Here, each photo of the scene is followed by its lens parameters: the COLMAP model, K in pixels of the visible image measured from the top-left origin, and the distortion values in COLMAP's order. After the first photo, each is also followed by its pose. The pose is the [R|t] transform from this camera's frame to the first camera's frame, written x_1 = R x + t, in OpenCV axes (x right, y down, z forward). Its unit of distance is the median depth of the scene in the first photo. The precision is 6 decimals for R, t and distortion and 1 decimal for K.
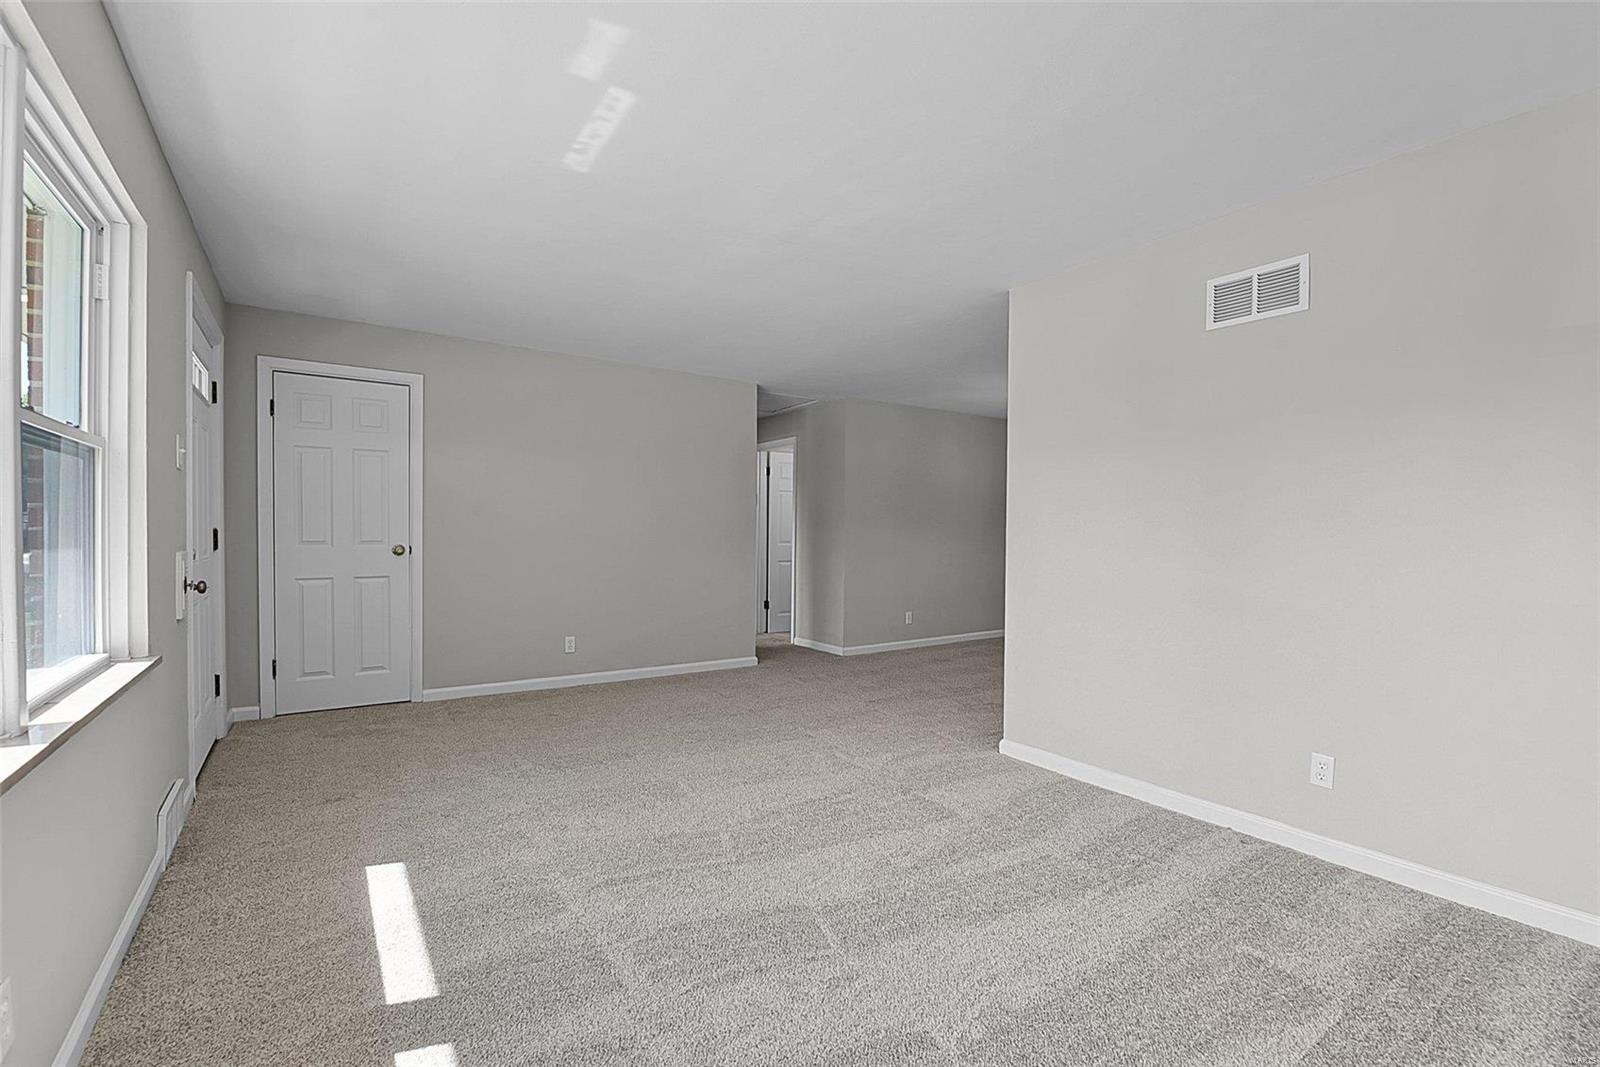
lens RADIAL K [[701.6, 0, 800.0], [0, 701.6, 533.5], [0, 0, 1]] dist [-0.000419, -0.001309]
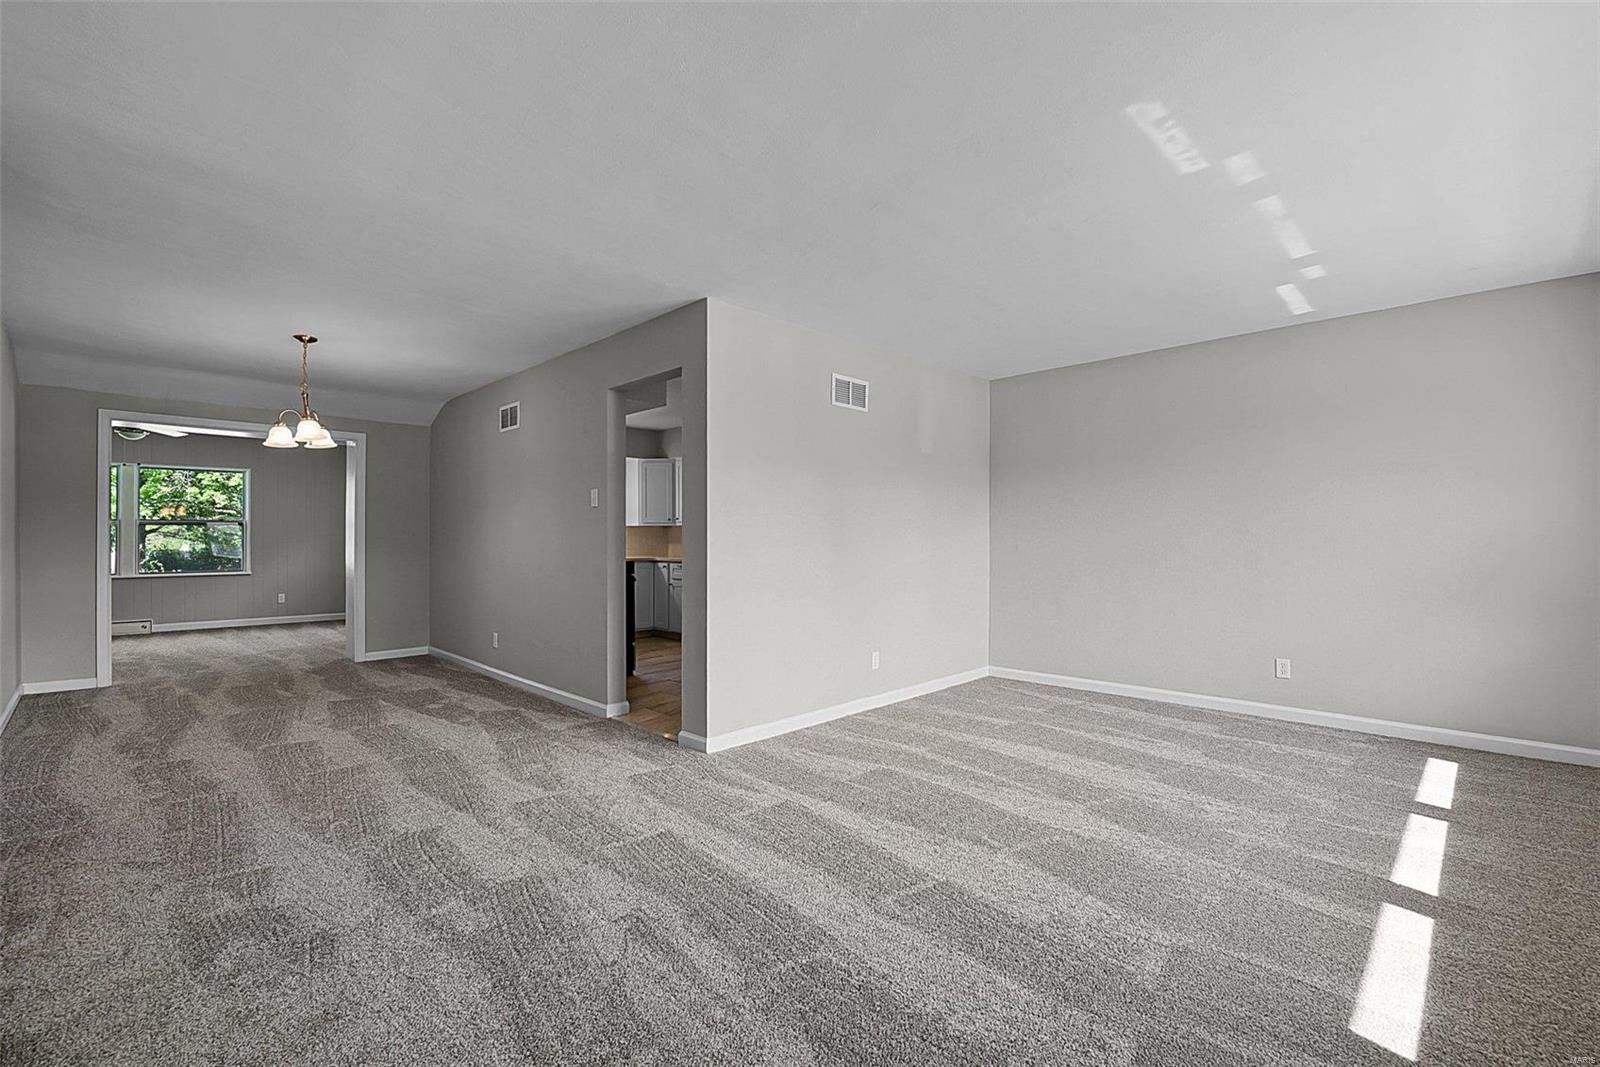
lens RADIAL K [[702.9, 0, 785.1], [0, 702.9, 525.1], [0, 0, 1]] dist [-0.016842, -0.000041]
pose [[-0.174036, 0.010536, 0.984683, -1.041053], [0.003979, 0.999942, -0.009996, -0.006927], [-0.984731, 0.002179, -0.174068, 1.527194]]
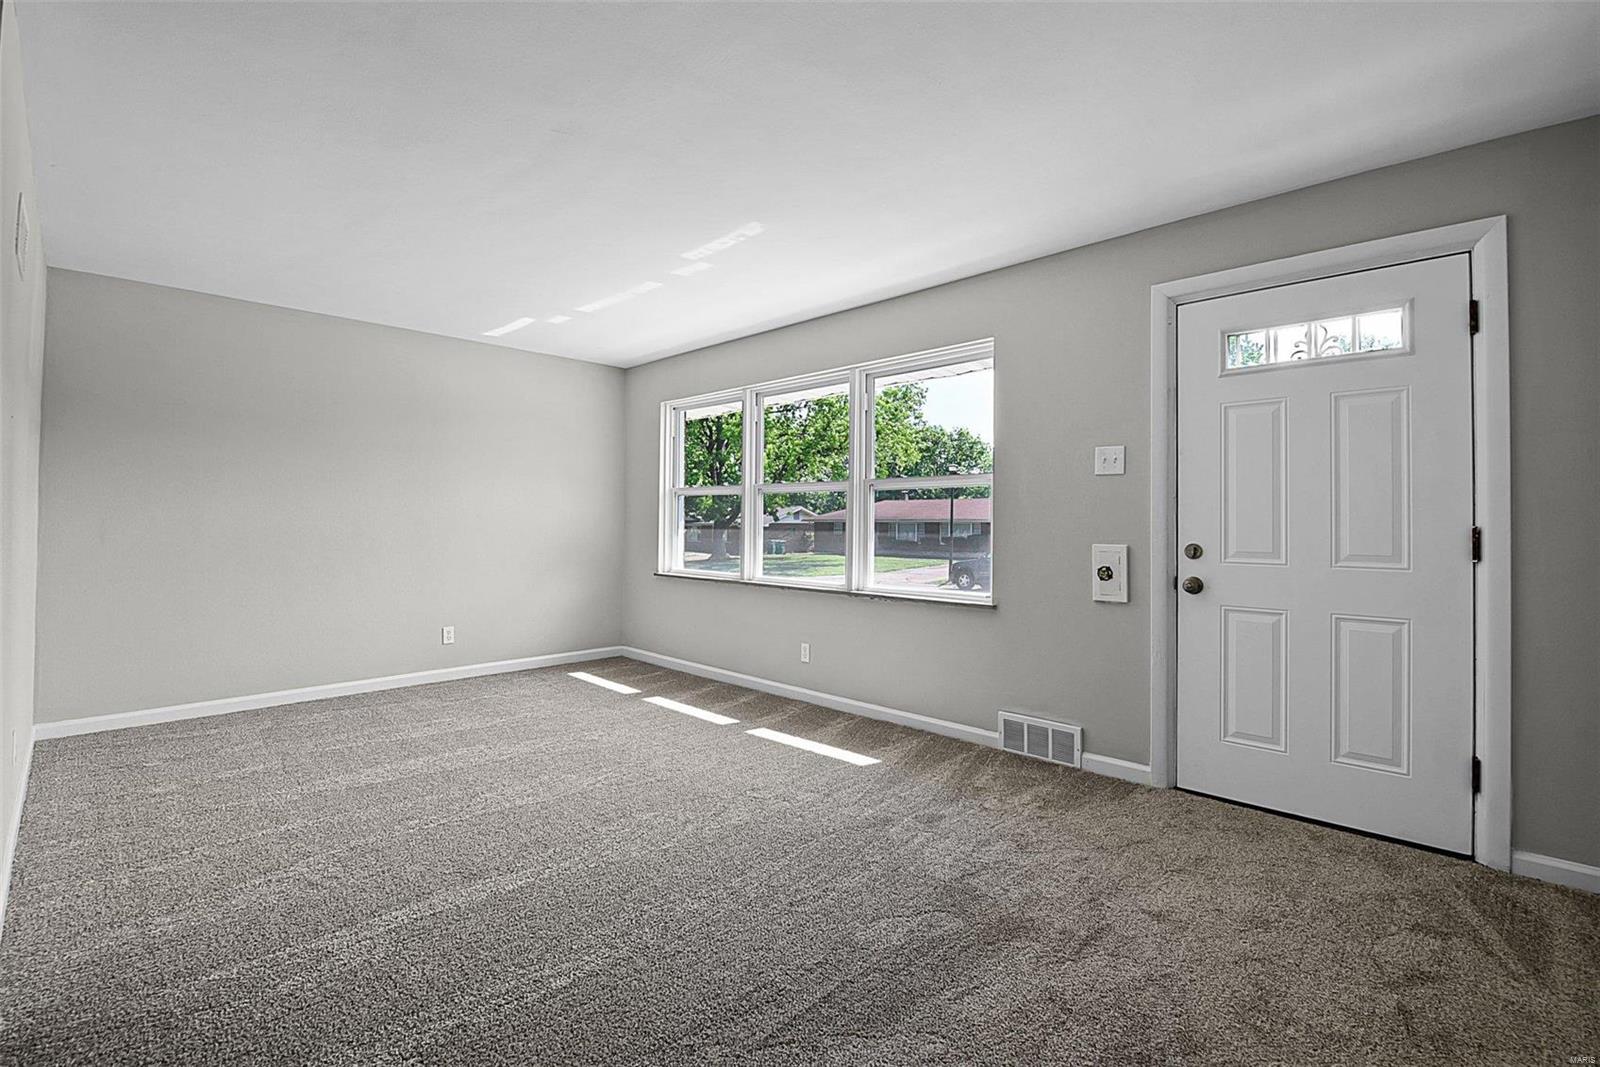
lens RADIAL K [[706.7, 0, 798.1], [0, 706.7, 510.0], [0, 0, 1]] dist [-0.001972, -0.000572]
pose [[-0.978964, -0.017389, -0.203290, -0.137836], [-0.014632, 0.999780, -0.015058, -0.003643], [0.203507, -0.011767, -0.979003, 2.160523]]
